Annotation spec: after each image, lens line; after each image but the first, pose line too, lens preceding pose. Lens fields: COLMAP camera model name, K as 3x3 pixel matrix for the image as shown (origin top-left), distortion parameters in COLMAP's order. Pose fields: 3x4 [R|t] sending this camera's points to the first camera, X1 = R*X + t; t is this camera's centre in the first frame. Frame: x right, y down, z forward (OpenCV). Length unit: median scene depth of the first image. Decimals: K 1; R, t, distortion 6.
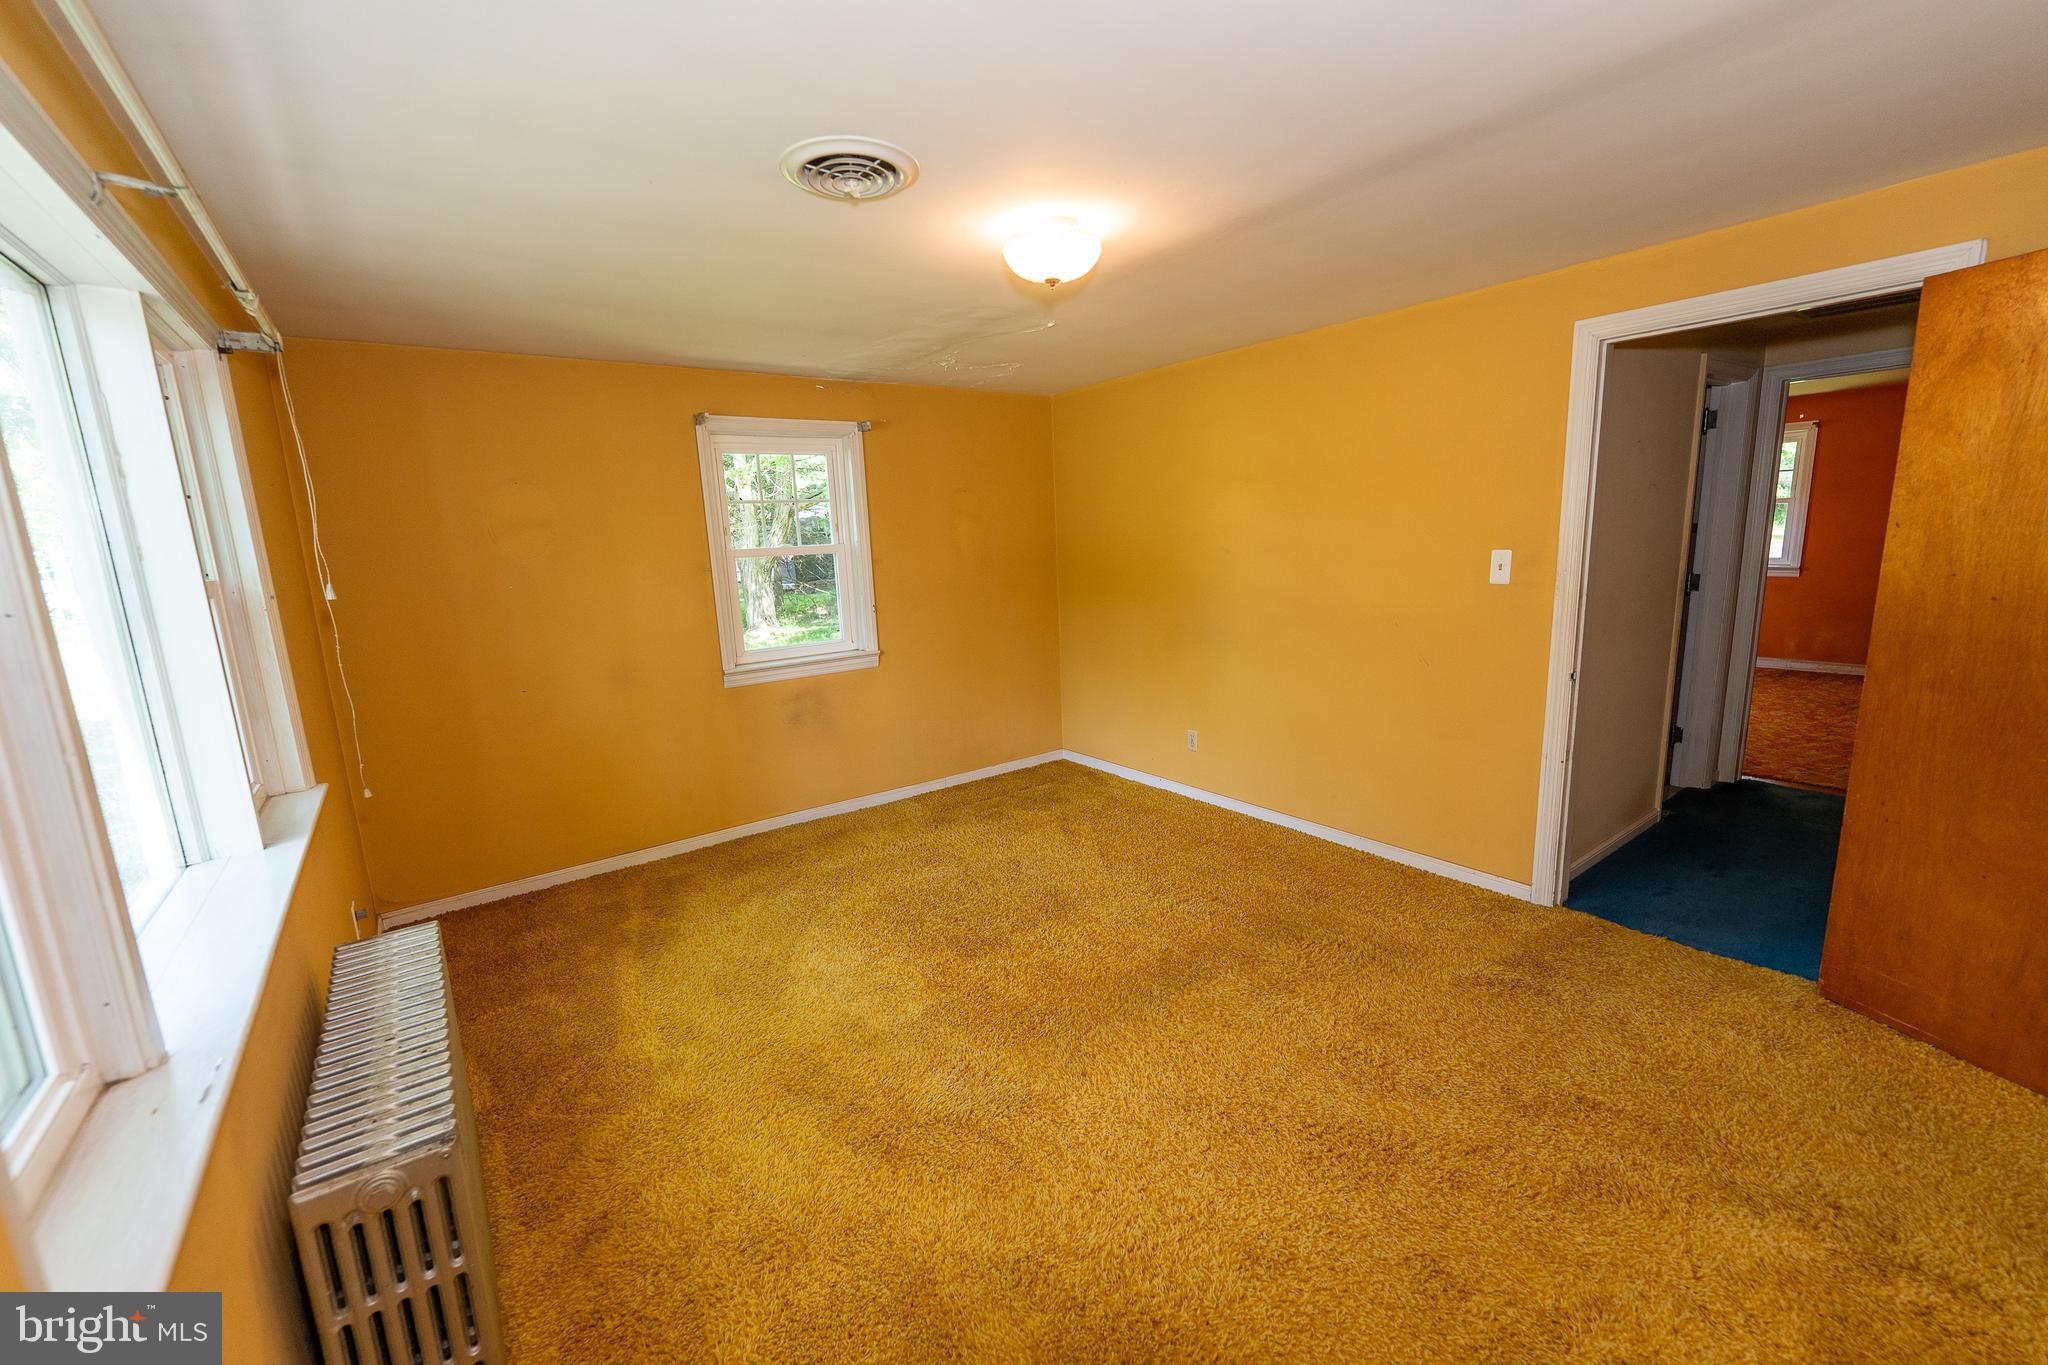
lens RADIAL K [[827.8, 0, 1016.0], [0, 827.8, 676.9], [0, 0, 1]] dist [-0.000419, -0.000324]
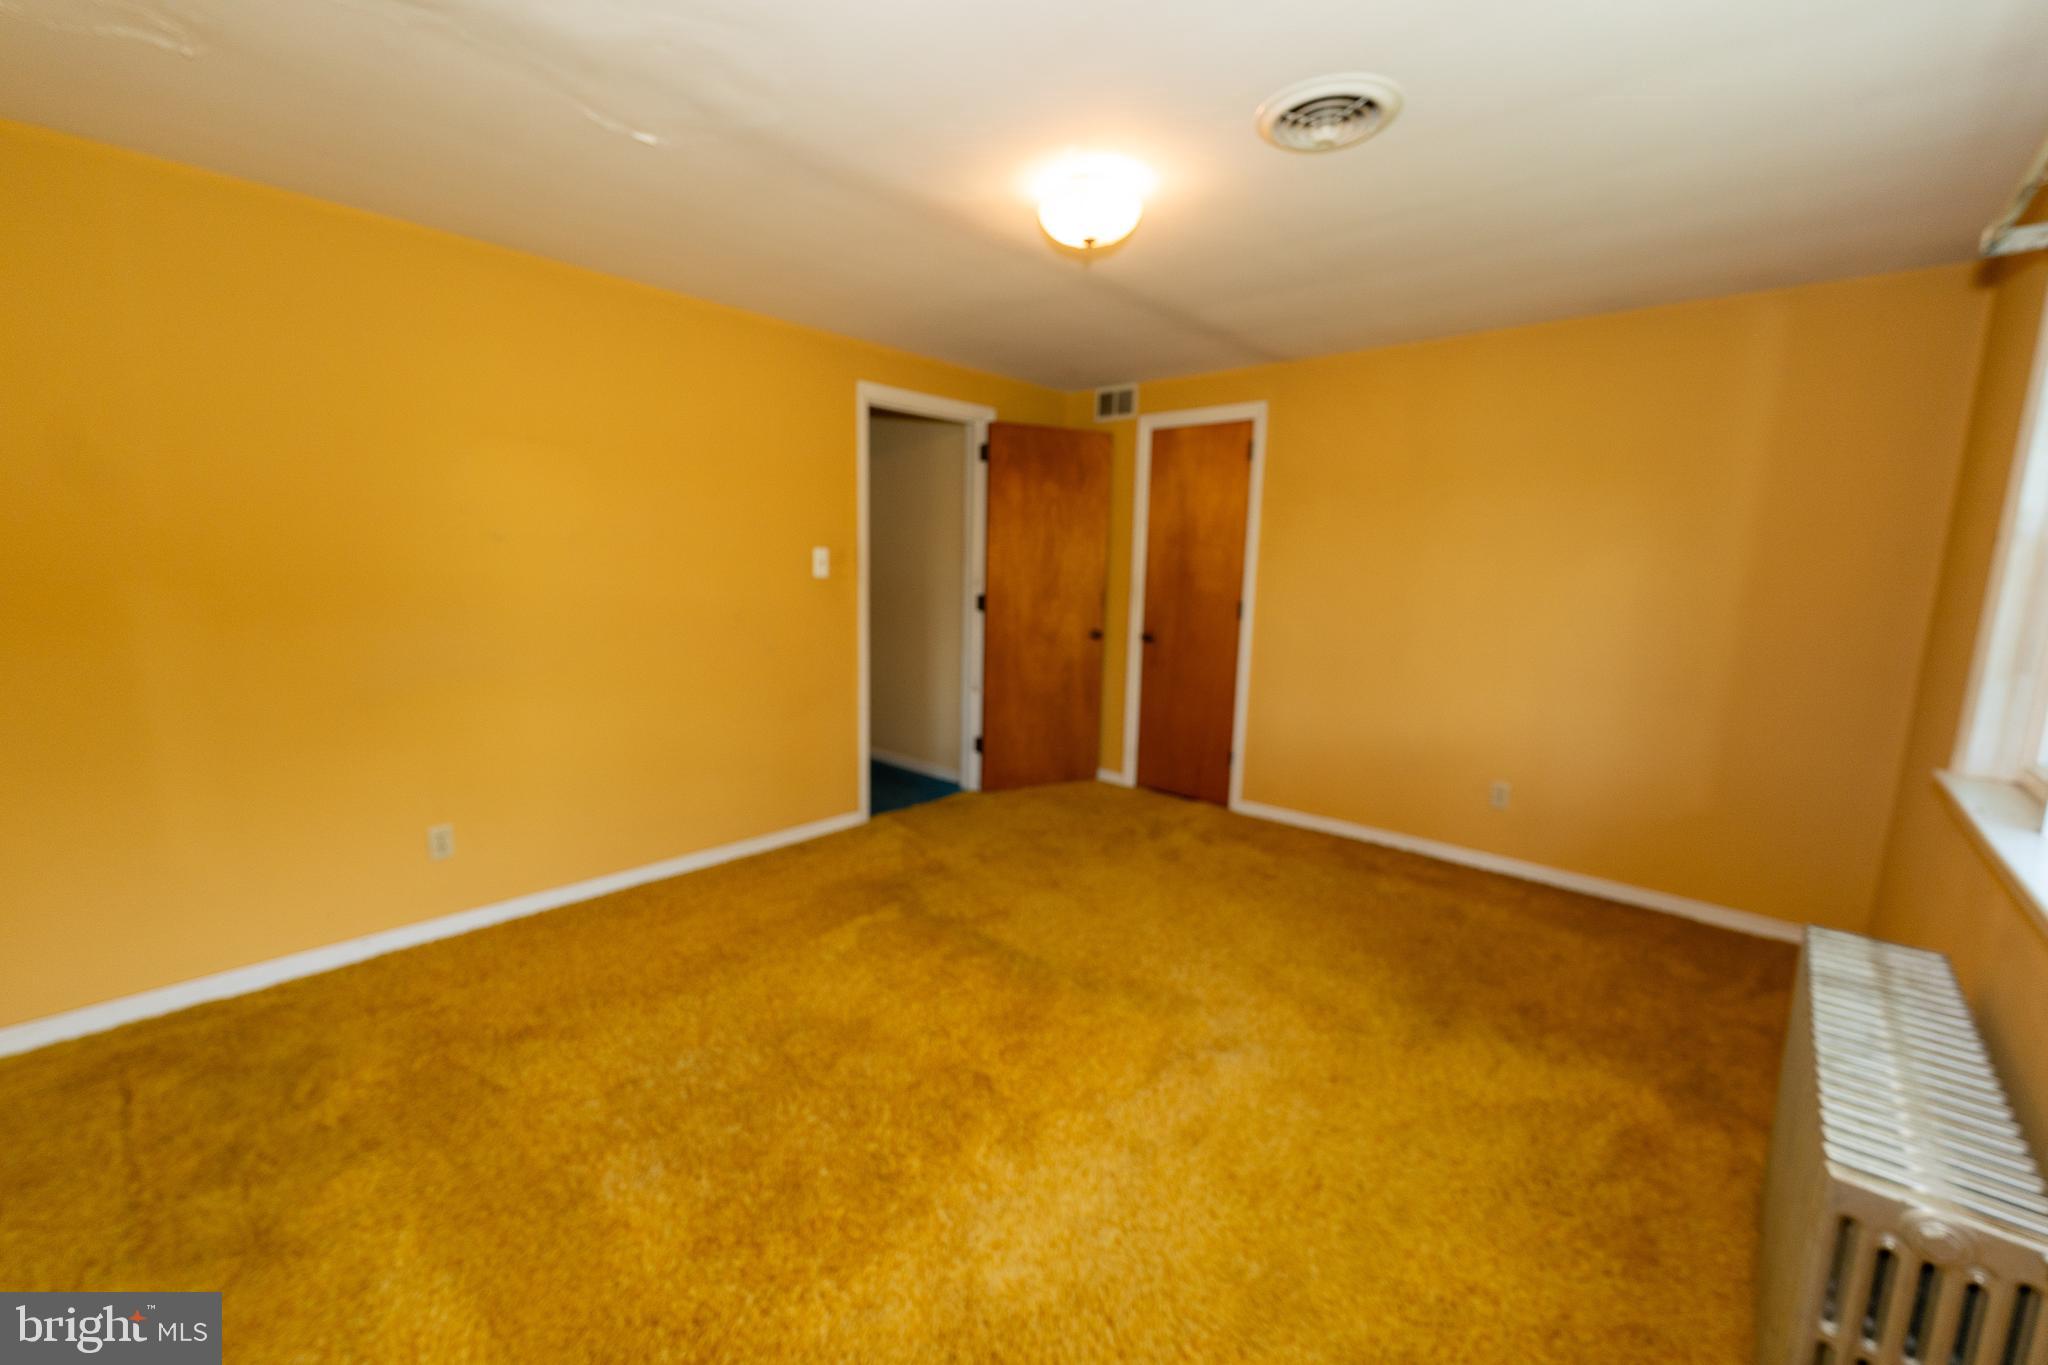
lens RADIAL K [[827.8, 0, 1027.3], [0, 827.8, 691.1], [0, 0, 1]] dist [-0.000419, -0.000324]
pose [[-0.217693, -0.107134, 0.970120, -0.651850], [0.161723, 0.976258, 0.144102, -0.071539], [-0.962526, 0.188261, -0.195198, 0.942713]]
